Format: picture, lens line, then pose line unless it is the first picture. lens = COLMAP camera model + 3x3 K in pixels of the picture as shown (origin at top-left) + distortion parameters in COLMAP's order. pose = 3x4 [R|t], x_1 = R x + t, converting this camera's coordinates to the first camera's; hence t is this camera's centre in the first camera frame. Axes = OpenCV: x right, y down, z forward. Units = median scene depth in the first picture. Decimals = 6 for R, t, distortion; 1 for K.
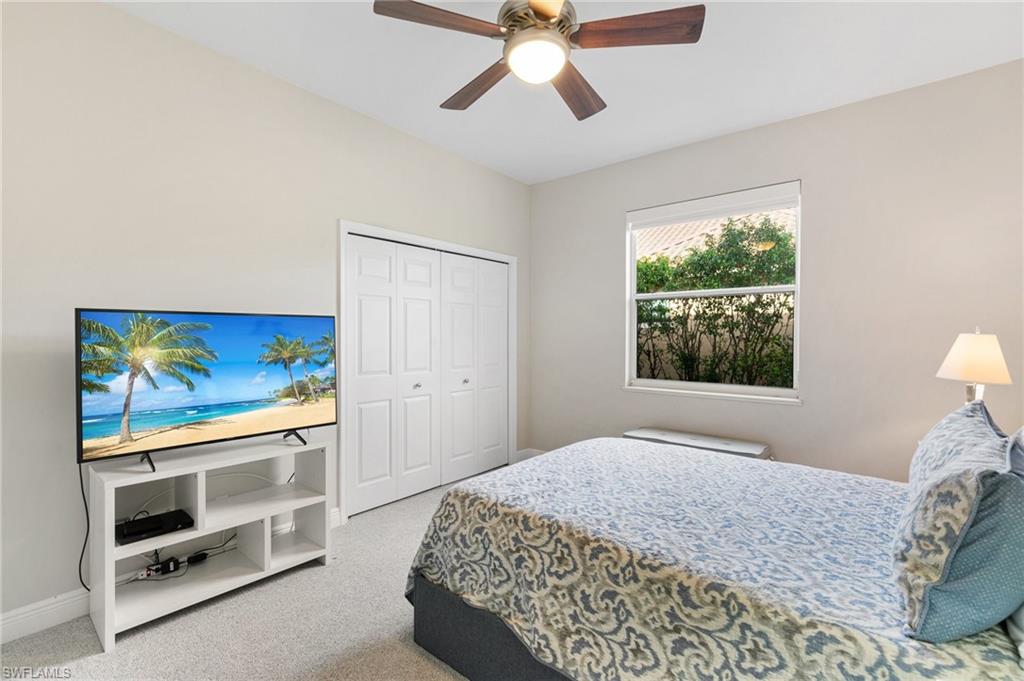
lens RADIAL K [[460.0, 0, 512.0], [0, 460.0, 340.5], [0, 0, 1]] dist [0.001126, -0.000073]
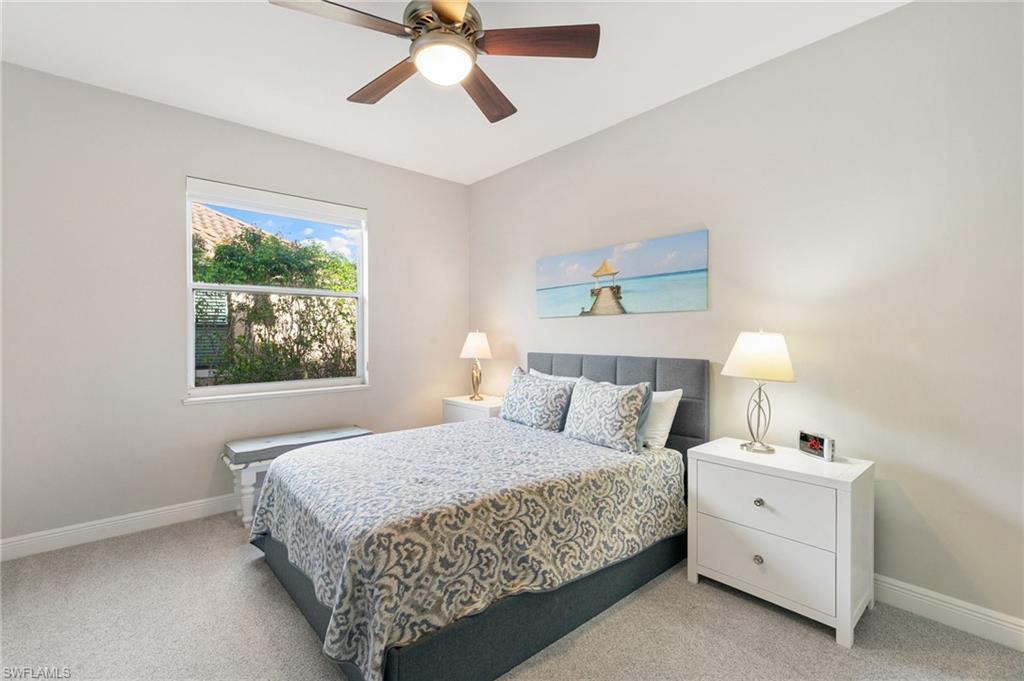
lens RADIAL K [[460.0, 0, 512.0], [0, 460.0, 340.5], [0, 0, 1]] dist [0.001126, -0.000073]
pose [[0.159201, -0.016721, 0.987105, -1.043449], [0.010676, 0.999827, 0.015214, -0.013207], [-0.987188, 0.008116, 0.159352, 0.782841]]
